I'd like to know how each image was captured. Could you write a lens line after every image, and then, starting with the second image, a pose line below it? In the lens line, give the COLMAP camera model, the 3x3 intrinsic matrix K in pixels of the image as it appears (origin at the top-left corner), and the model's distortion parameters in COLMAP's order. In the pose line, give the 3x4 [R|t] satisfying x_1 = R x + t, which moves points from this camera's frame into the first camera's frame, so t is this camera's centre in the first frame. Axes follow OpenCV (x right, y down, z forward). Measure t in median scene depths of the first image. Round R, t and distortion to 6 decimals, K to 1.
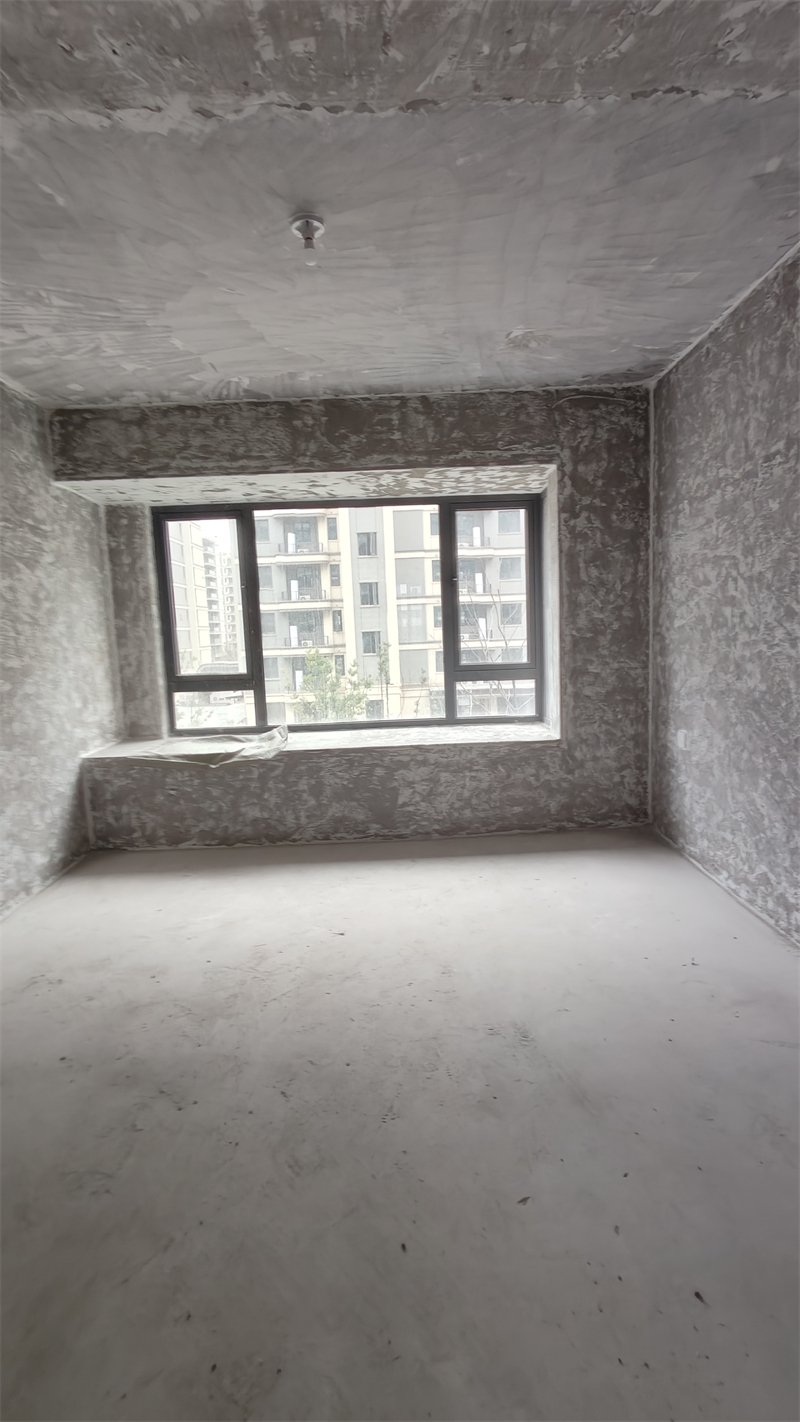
lens RADIAL K [[650.7, 0, 404.1], [0, 650.7, 712.3], [0, 0, 1]] dist [-0.000786, 0.000520]
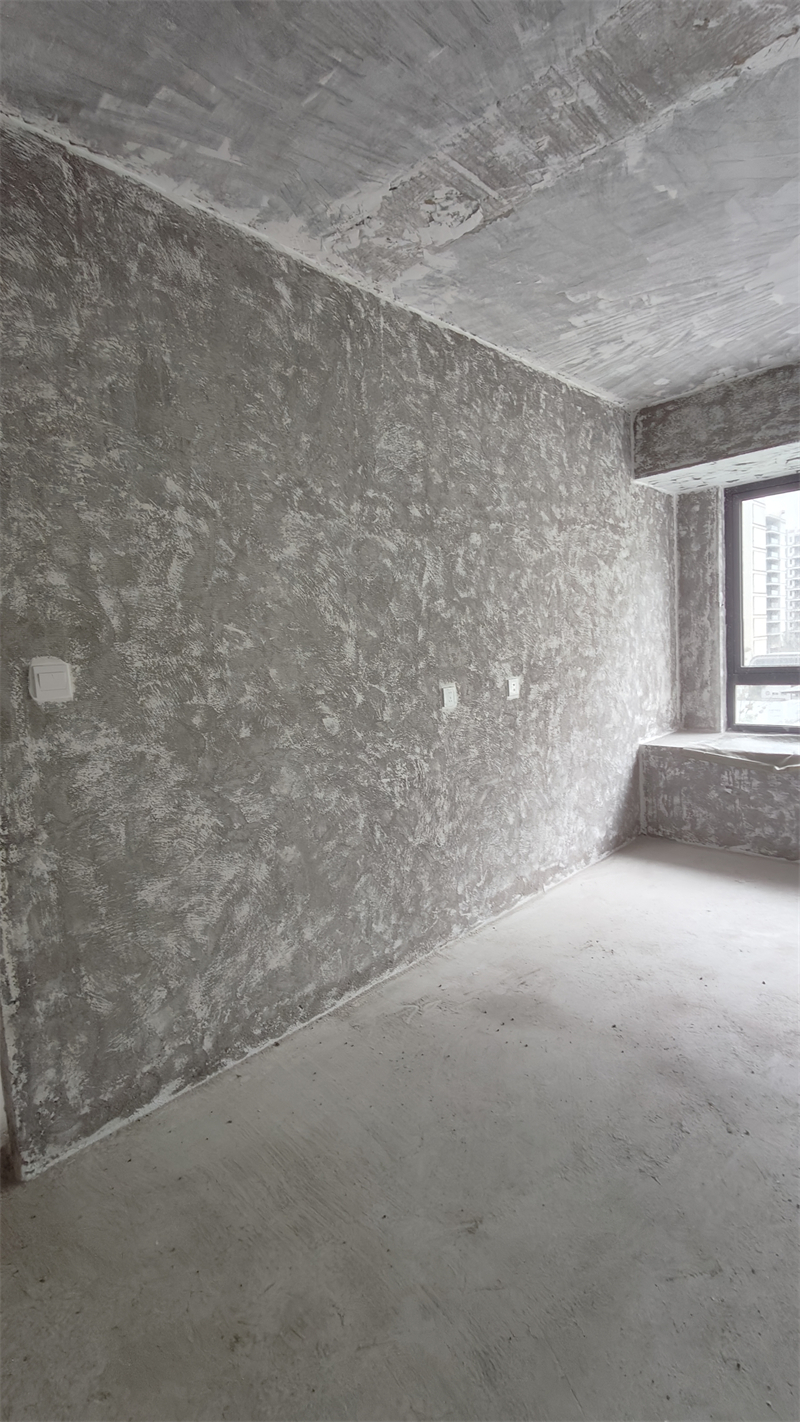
lens RADIAL K [[650.7, 0, 404.1], [0, 650.7, 712.3], [0, 0, 1]] dist [-0.000786, 0.000520]
pose [[0.701209, 0.069082, -0.709601, -0.024655], [-0.058739, 0.997509, 0.039066, 0.000799], [0.710532, 0.014288, 0.703520, 0.002355]]
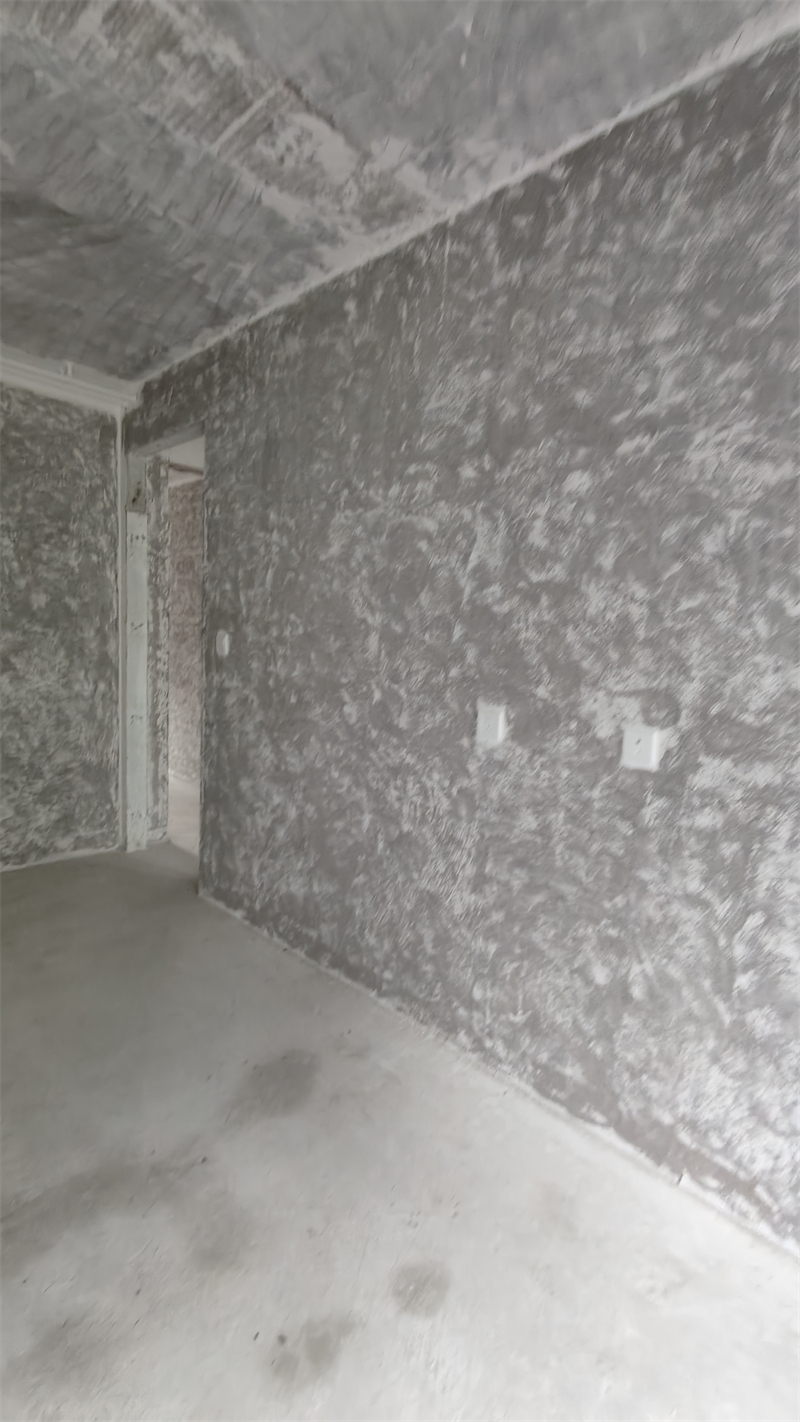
lens RADIAL K [[664.9, 0, 409.1], [0, 664.9, 711.6], [0, 0, 1]] dist [0.001207, 0.000840]
pose [[-0.711379, 0.081600, -0.698056, -0.091616], [-0.105364, 0.969629, 0.220721, -0.103737], [0.694866, 0.230566, -0.681176, 0.812364]]
